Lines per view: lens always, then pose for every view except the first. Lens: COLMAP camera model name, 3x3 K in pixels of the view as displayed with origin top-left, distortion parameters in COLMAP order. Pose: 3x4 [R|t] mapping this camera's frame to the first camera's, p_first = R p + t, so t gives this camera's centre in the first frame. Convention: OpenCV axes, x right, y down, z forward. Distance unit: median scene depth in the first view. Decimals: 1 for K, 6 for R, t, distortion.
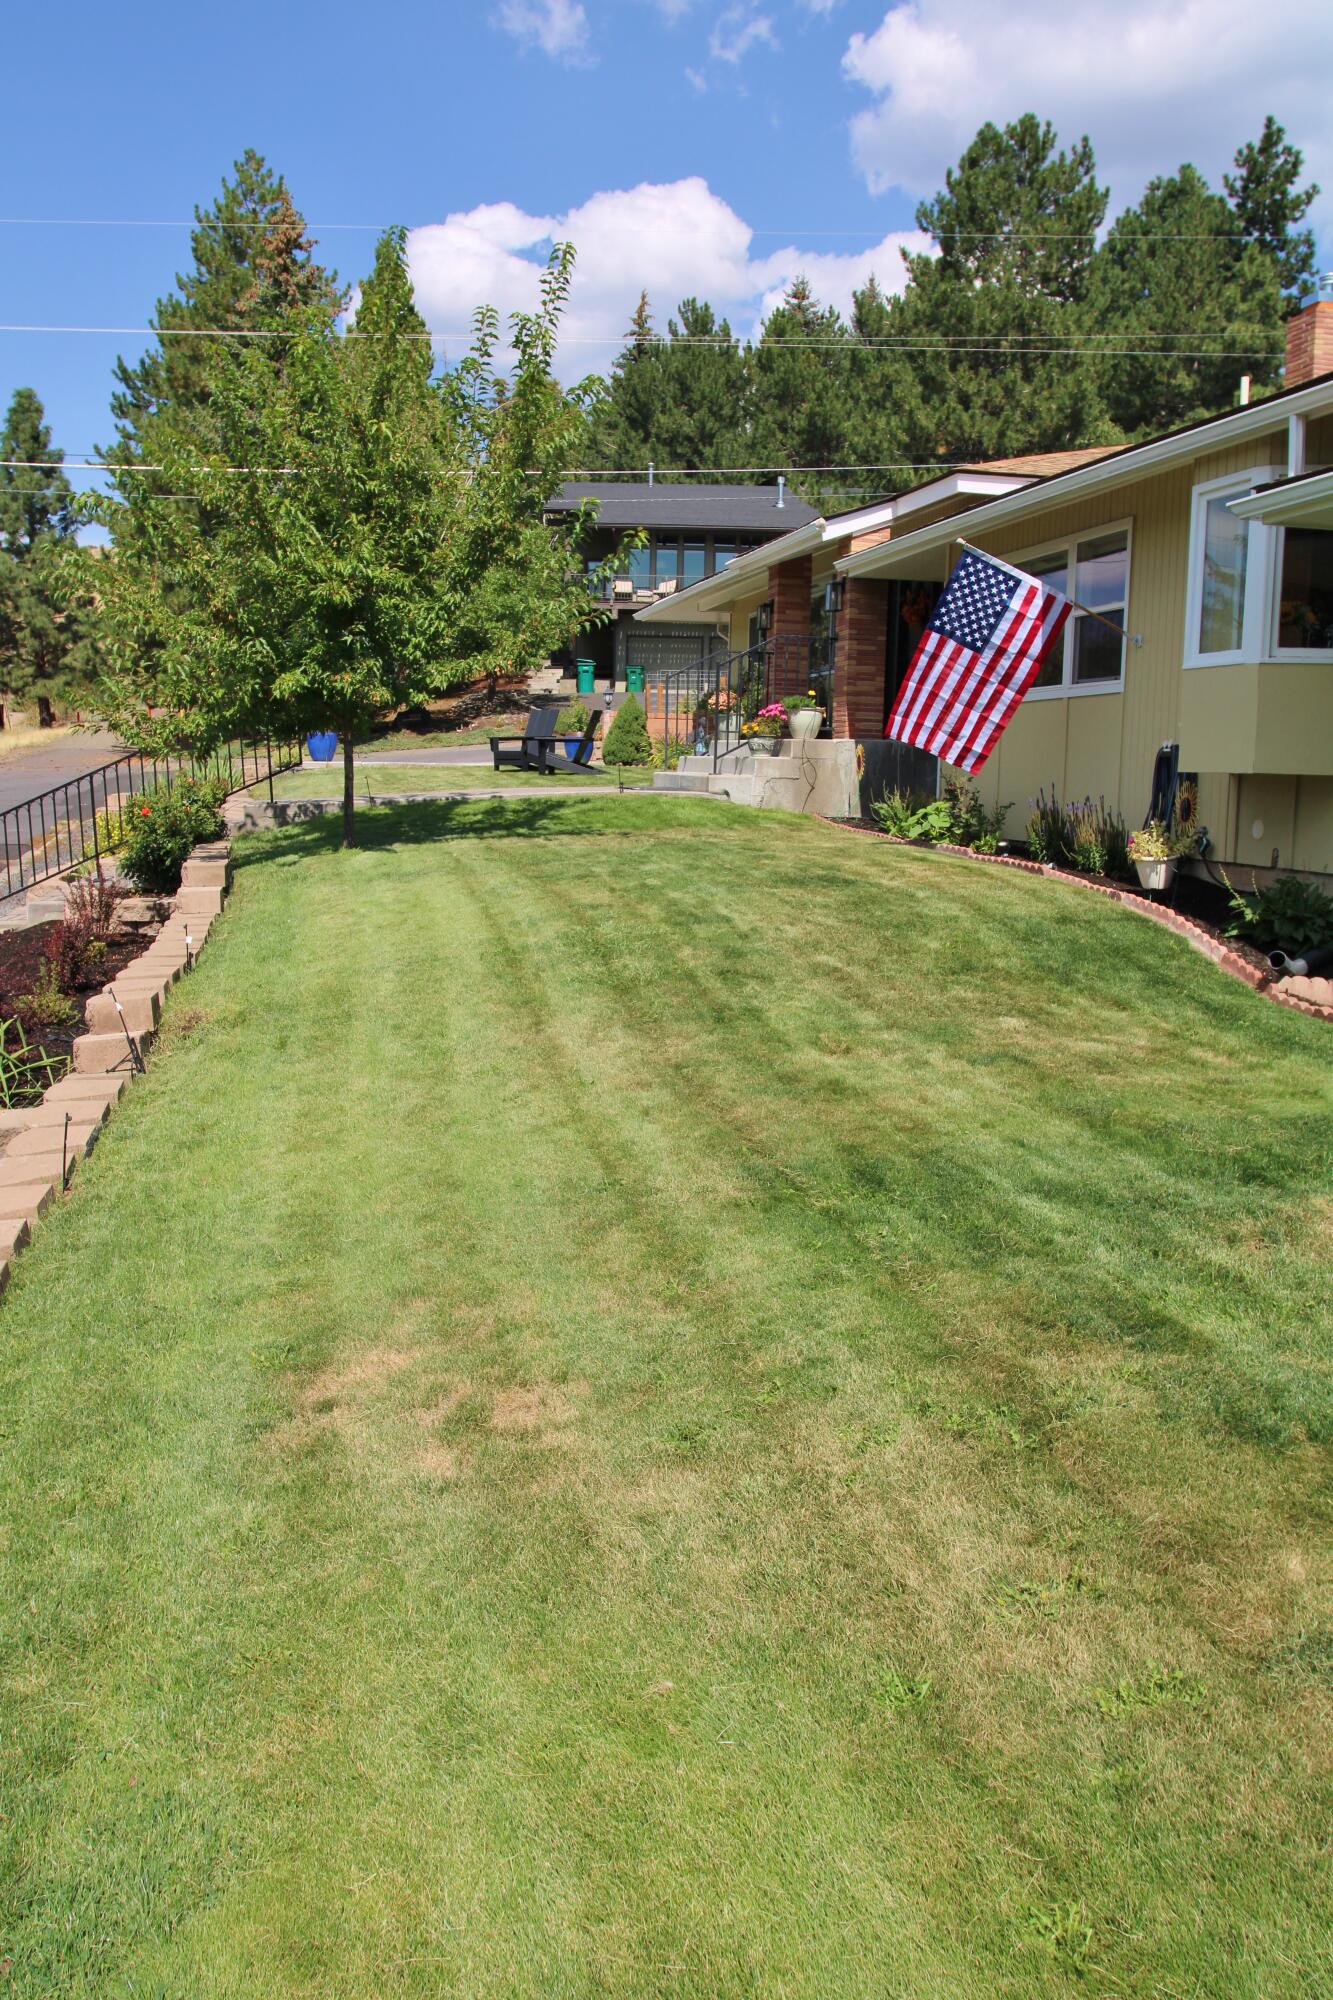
lens RADIAL K [[1586.5, 0, 662.6], [0, 1586.5, 976.8], [0, 0, 1]] dist [-0.066249, 0.038057]
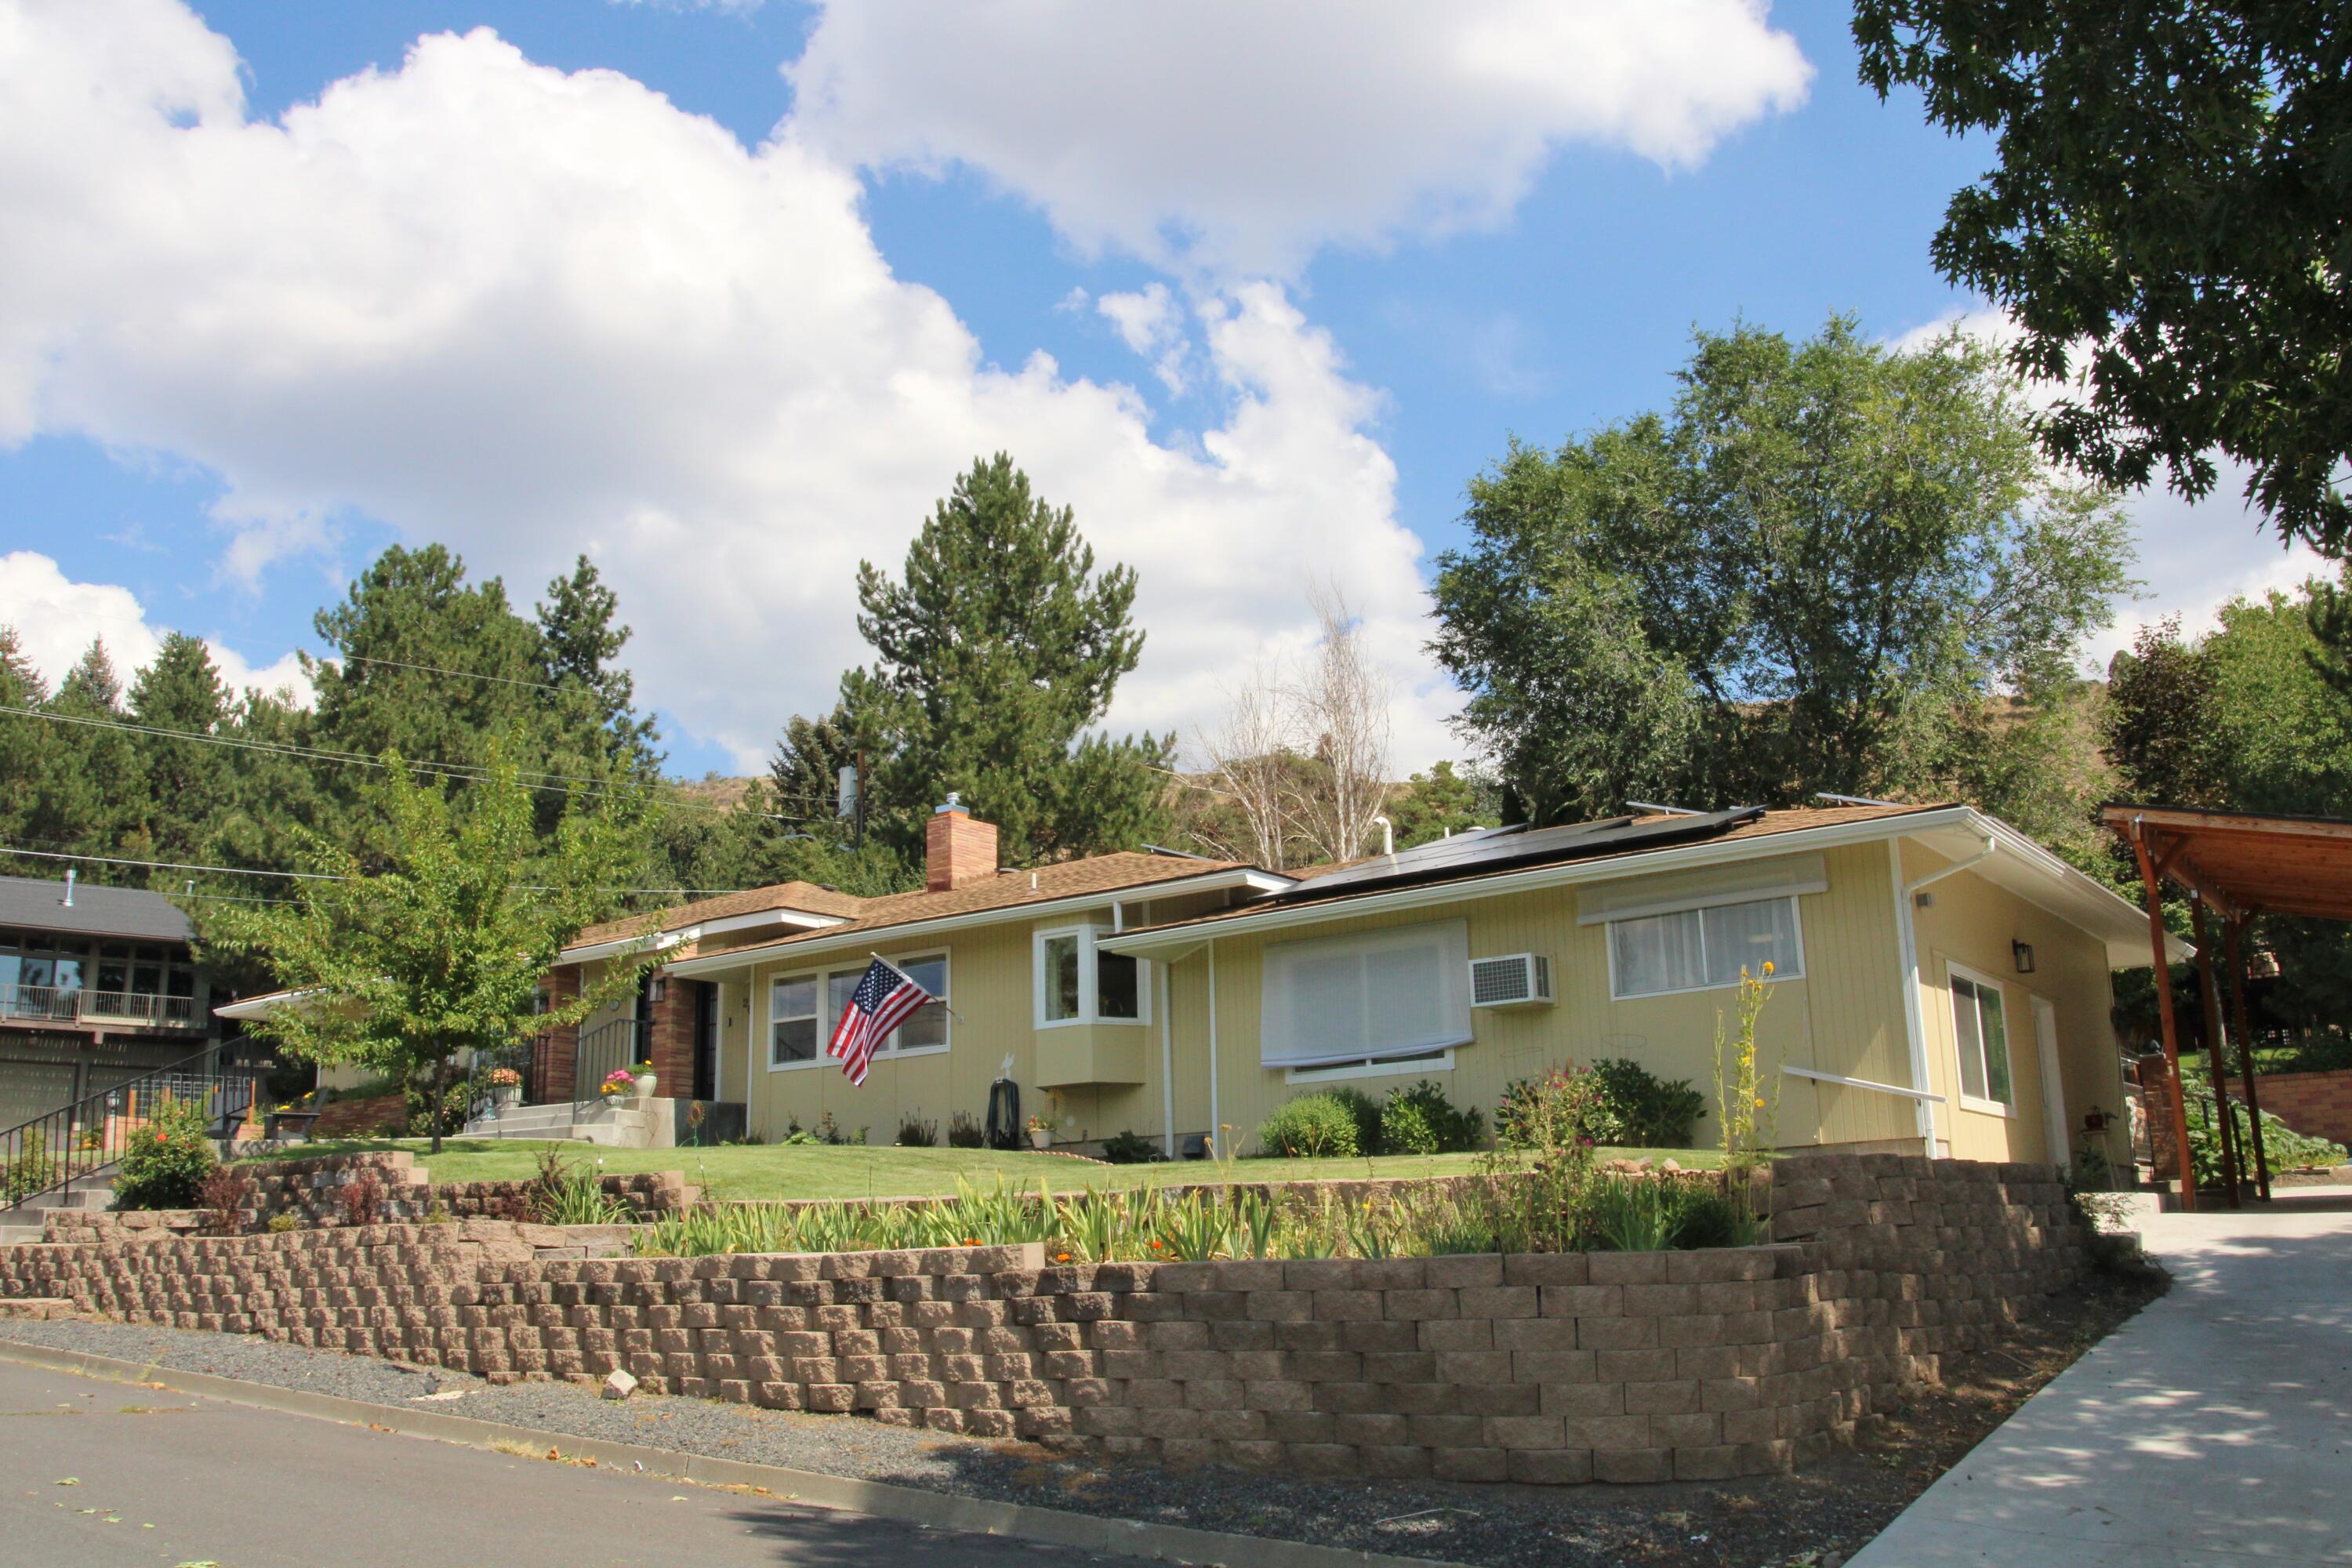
lens RADIAL K [[2114.9, 0, 1176.0], [0, 2114.9, 784.0], [0, 0, 1]] dist [-0.075668, -0.002730]
pose [[0.758305, 0.114024, 0.641850, -0.164134], [0.123681, 0.941537, -0.313385, 0.045958], [-0.640059, 0.317027, 0.699870, -0.127875]]
